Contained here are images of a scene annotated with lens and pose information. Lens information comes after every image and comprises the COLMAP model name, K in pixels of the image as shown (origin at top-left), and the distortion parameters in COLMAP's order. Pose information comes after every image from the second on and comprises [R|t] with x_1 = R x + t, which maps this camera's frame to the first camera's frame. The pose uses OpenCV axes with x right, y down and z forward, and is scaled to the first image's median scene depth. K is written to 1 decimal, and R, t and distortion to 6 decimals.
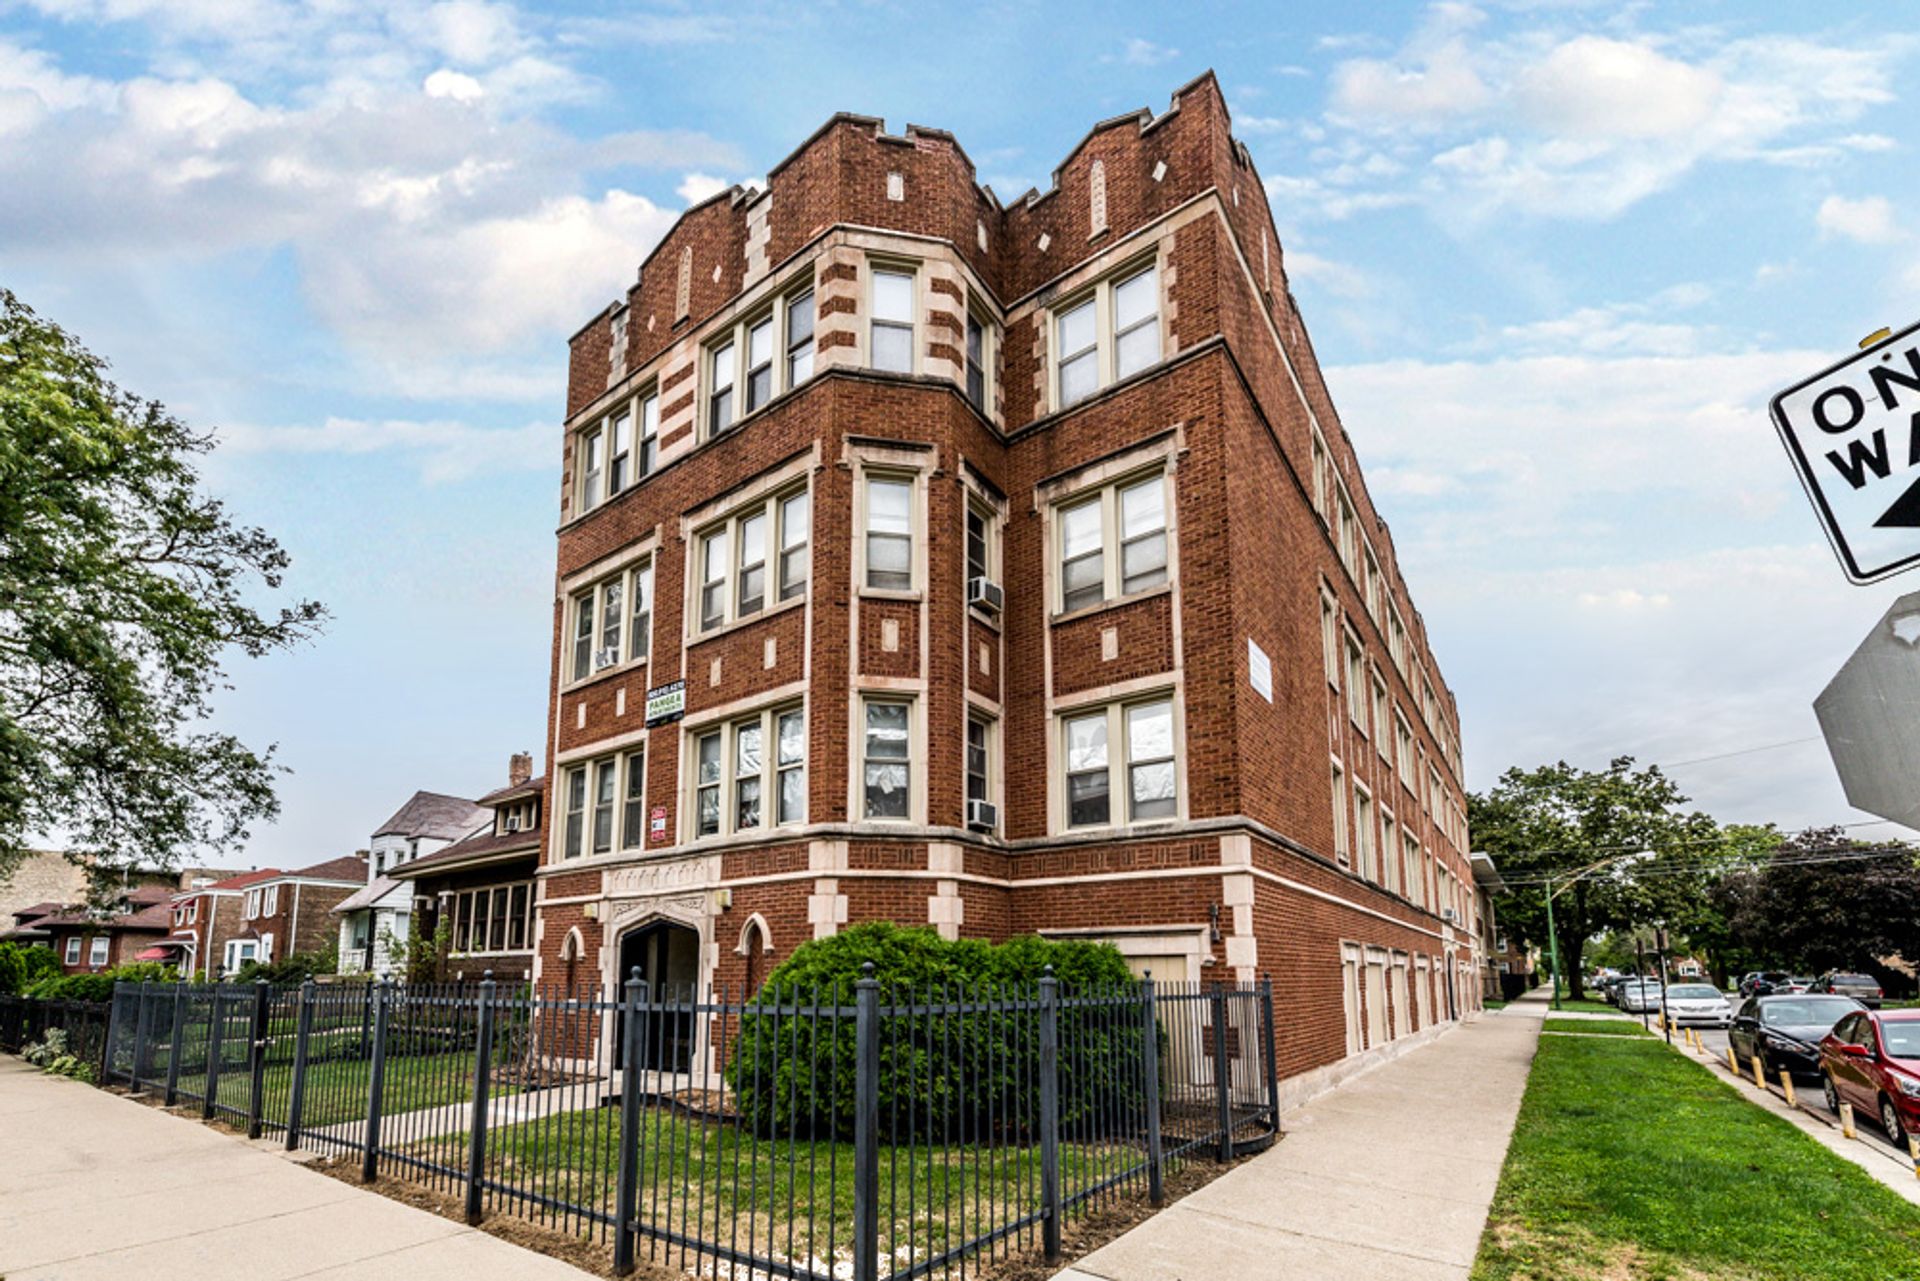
lens RADIAL K [[781.7, 0, 965.5], [0, 781.7, 652.3], [0, 0, 1]] dist [0.019466, -0.008308]
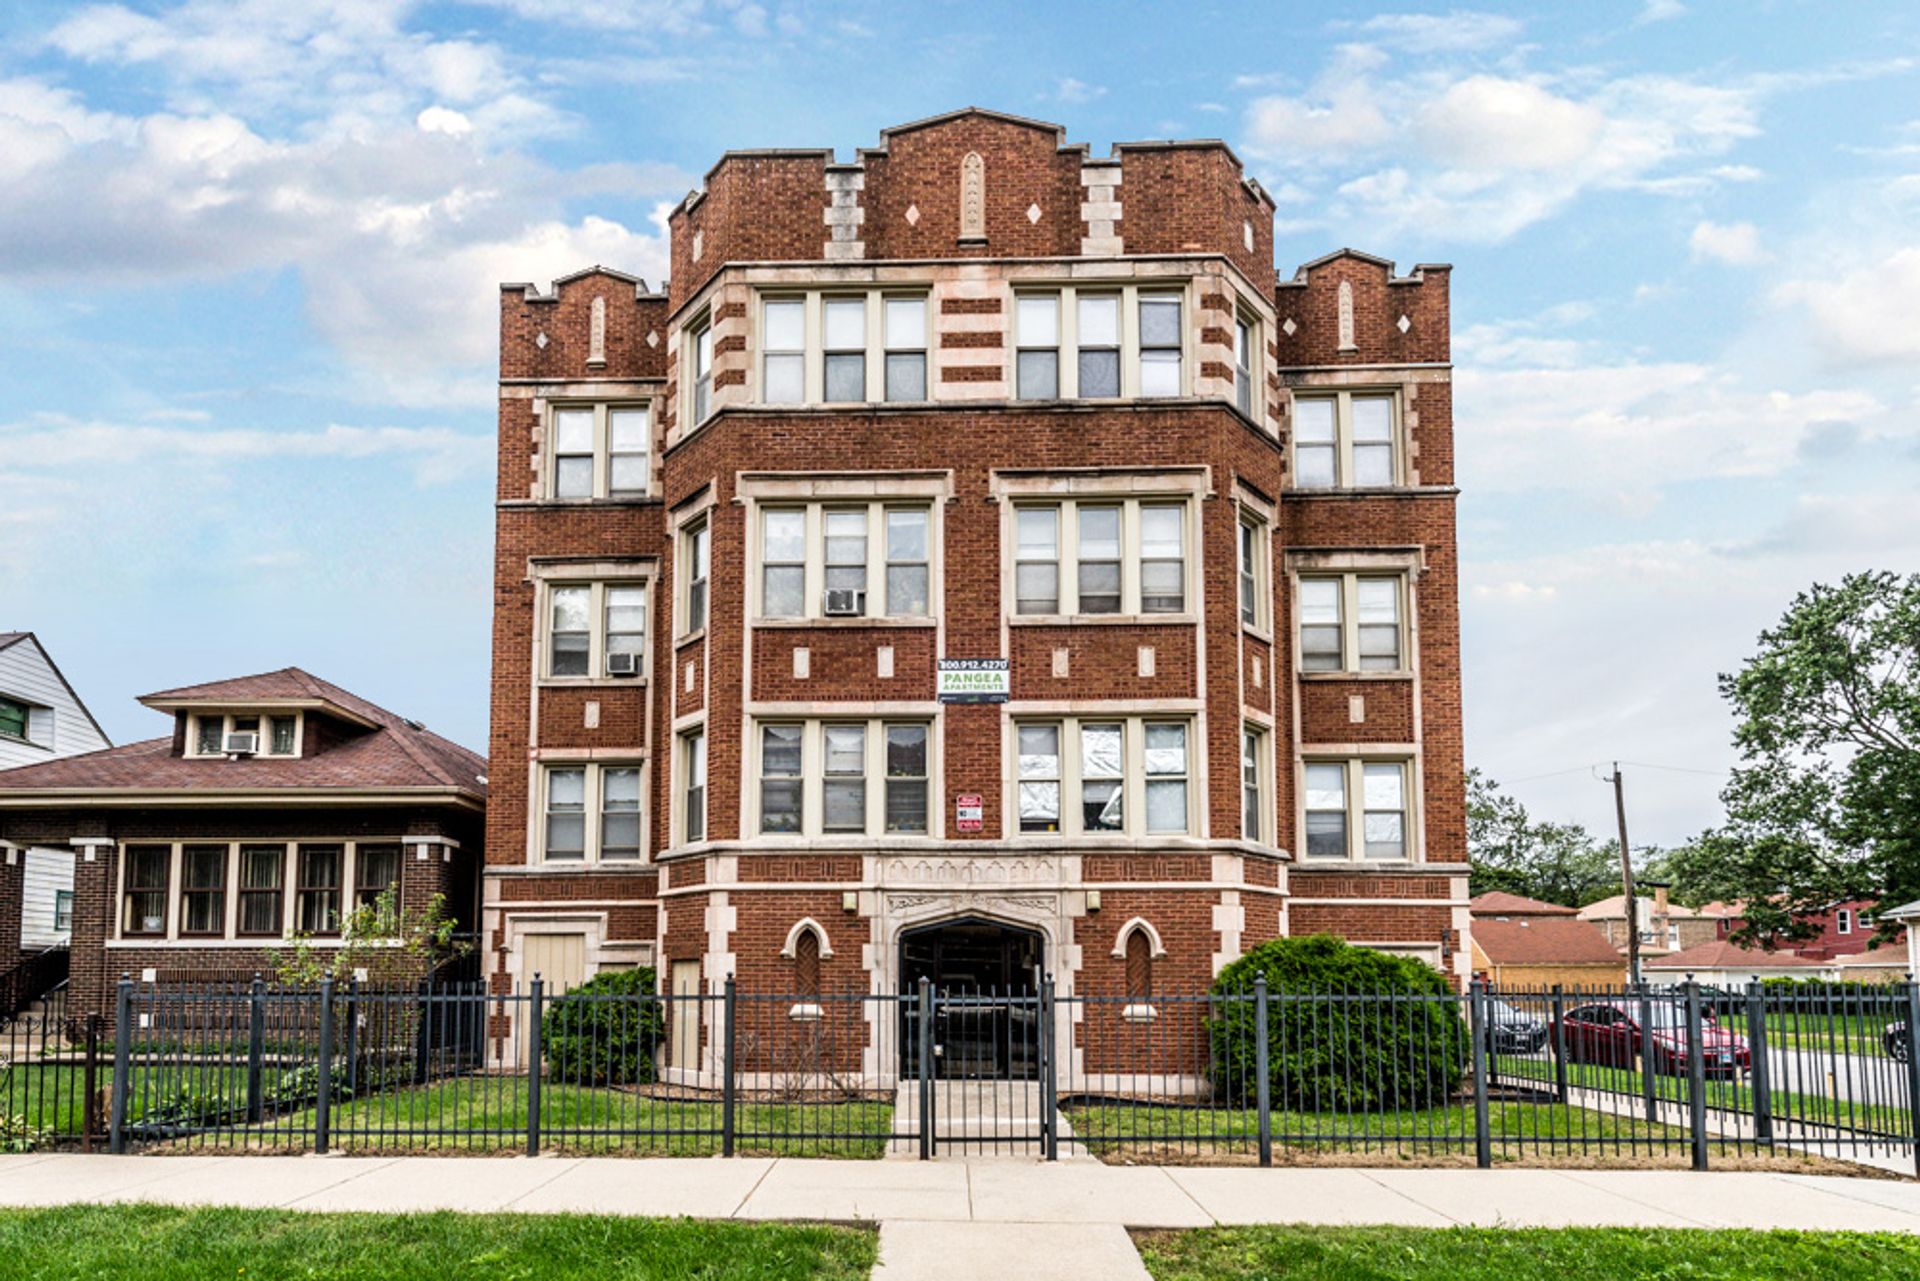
lens RADIAL K [[909.1, 0, 960.0], [0, 909.1, 640.5], [0, 0, 1]] dist [0.015208, -0.016856]
pose [[0.822655, 0.203323, 0.530941, -1.065290], [-0.219933, 0.974970, -0.032592, 0.065186], [-0.524279, -0.089960, 0.846782, 0.139824]]
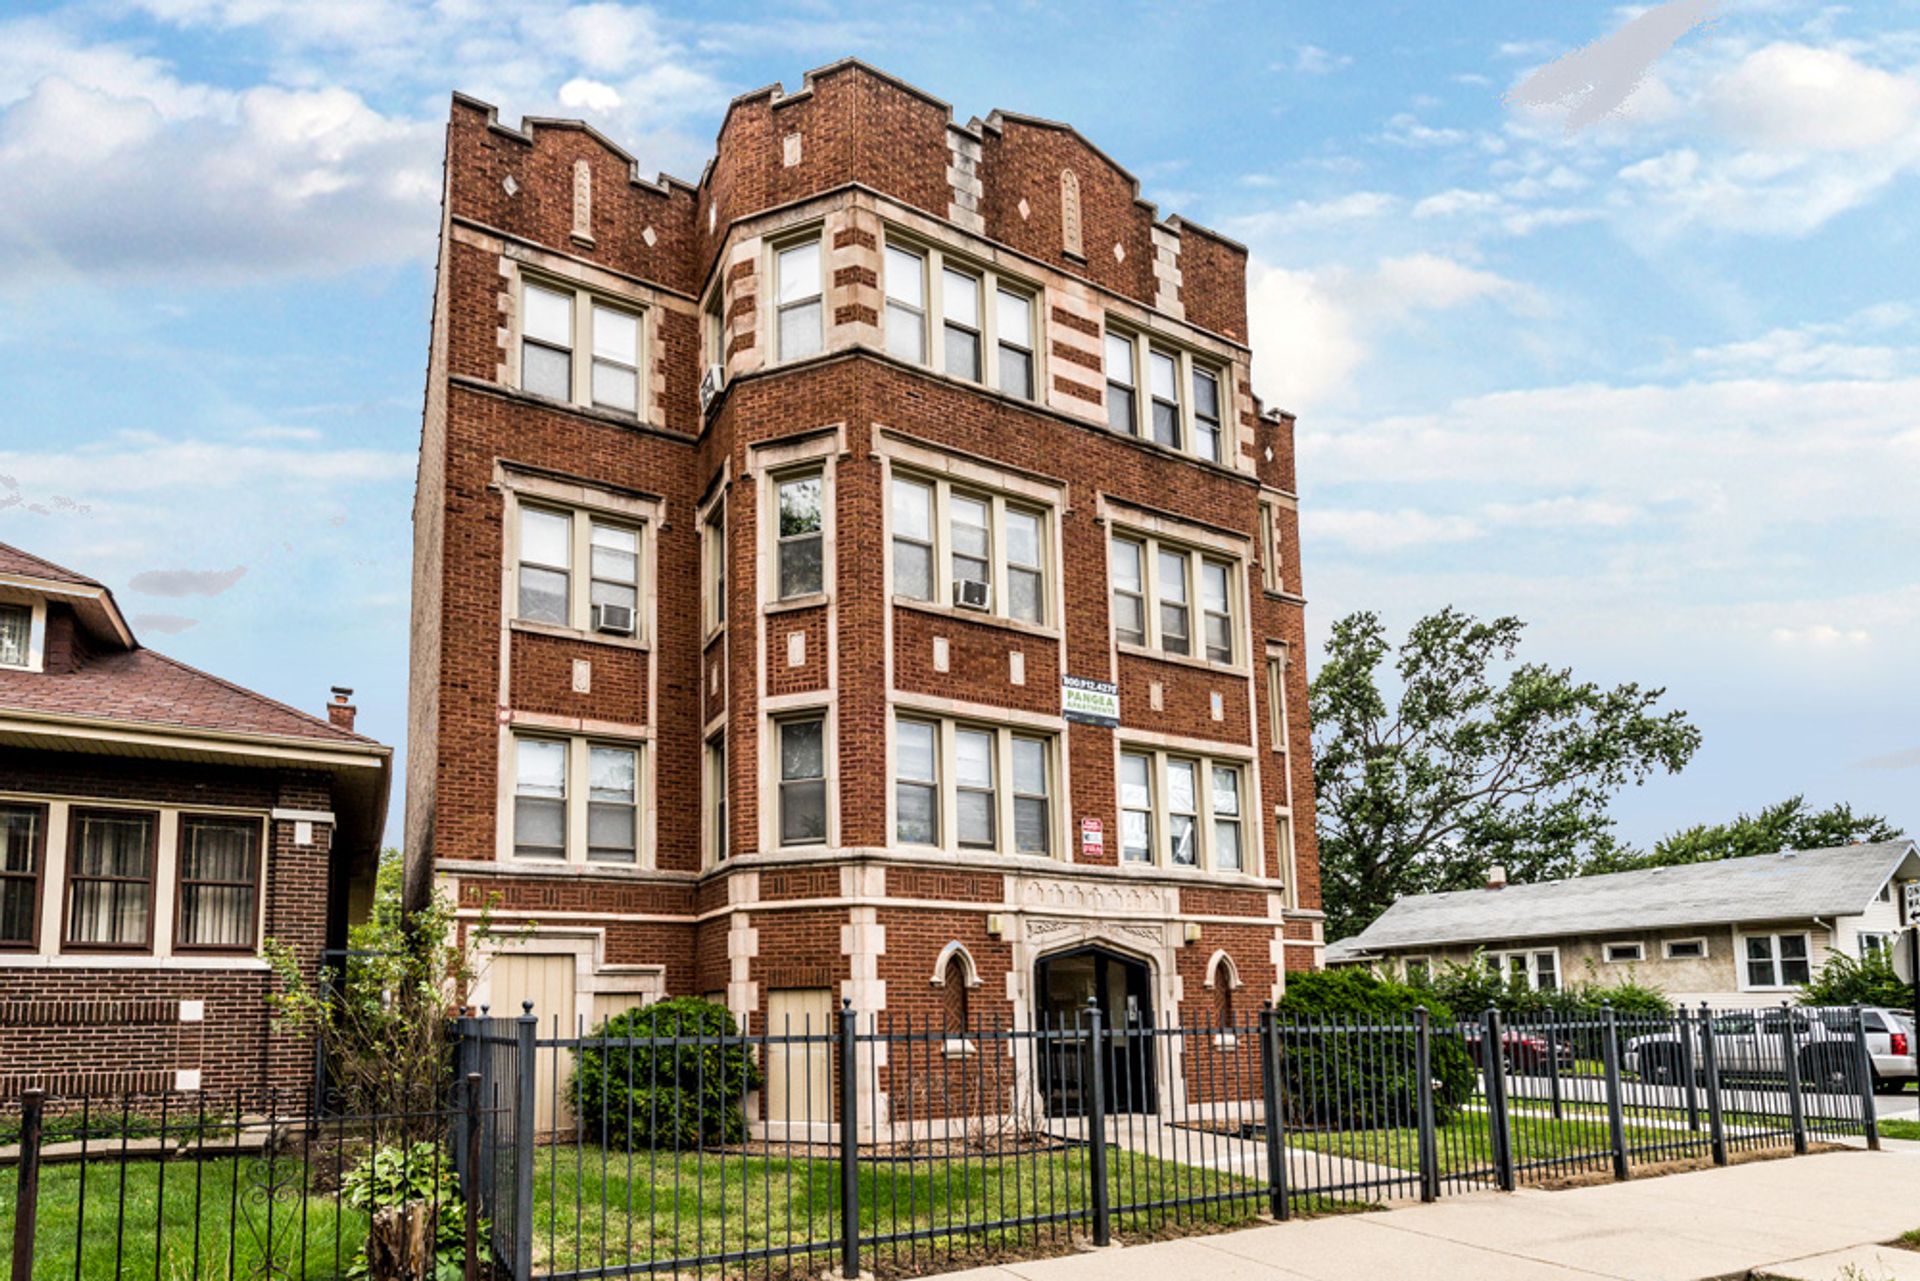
lens RADIAL K [[879.1, 0, 804.8], [0, 879.1, 687.2], [0, 0, 1]] dist [0.007473, 0.000042]
pose [[0.486859, 0.305975, 0.818137, -1.488593], [-0.326538, 0.932484, -0.154422, 0.339498], [-0.810149, -0.191970, 0.553901, 0.796511]]
